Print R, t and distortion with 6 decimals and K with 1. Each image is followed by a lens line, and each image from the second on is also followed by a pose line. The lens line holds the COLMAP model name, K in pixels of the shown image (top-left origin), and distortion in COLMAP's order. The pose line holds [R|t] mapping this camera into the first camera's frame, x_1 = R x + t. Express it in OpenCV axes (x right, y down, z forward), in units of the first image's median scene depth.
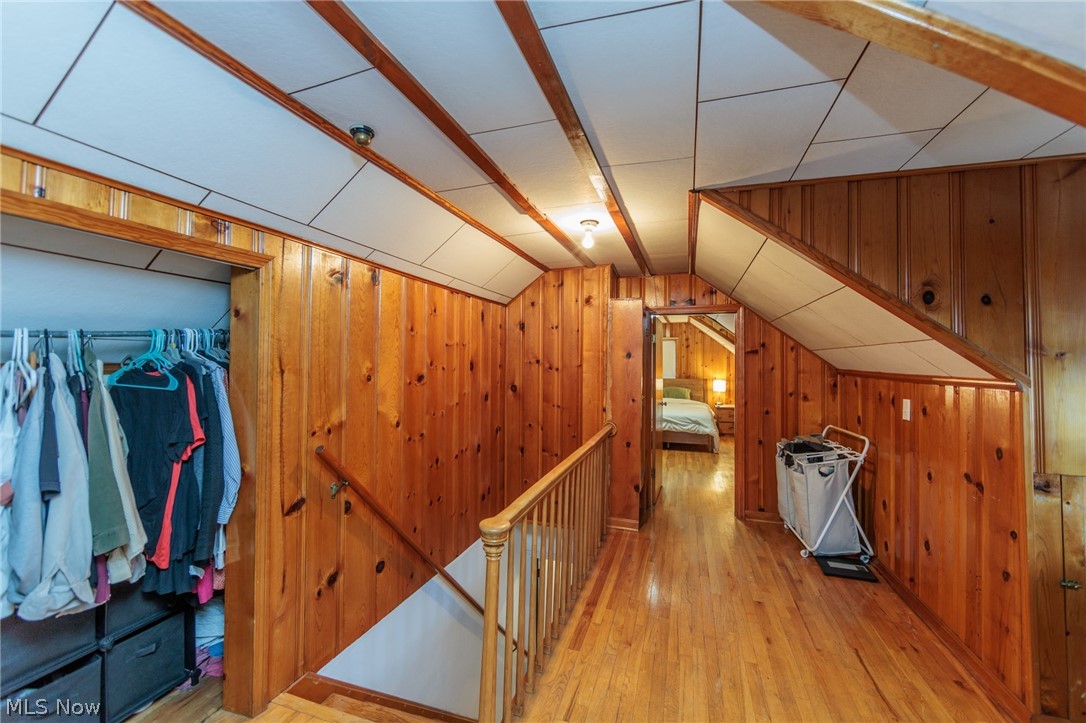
lens RADIAL K [[427.5, 0, 544.4], [0, 427.5, 356.7], [0, 0, 1]] dist [-0.002071, -0.000139]
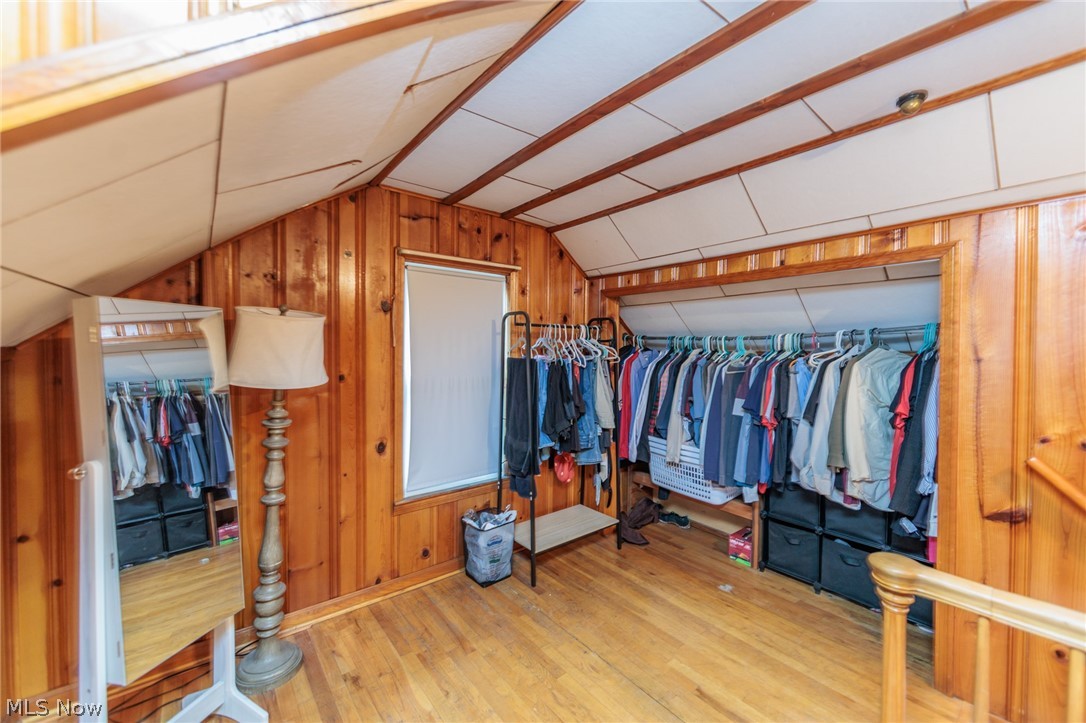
lens RADIAL K [[427.5, 0, 544.4], [0, 427.5, 356.7], [0, 0, 1]] dist [-0.002071, -0.000139]
pose [[-0.535448, 0.005534, -0.844550, 0.729113], [0.002934, 0.999985, 0.004692, 0.023473], [0.844563, 0.000035, -0.535456, 0.764477]]
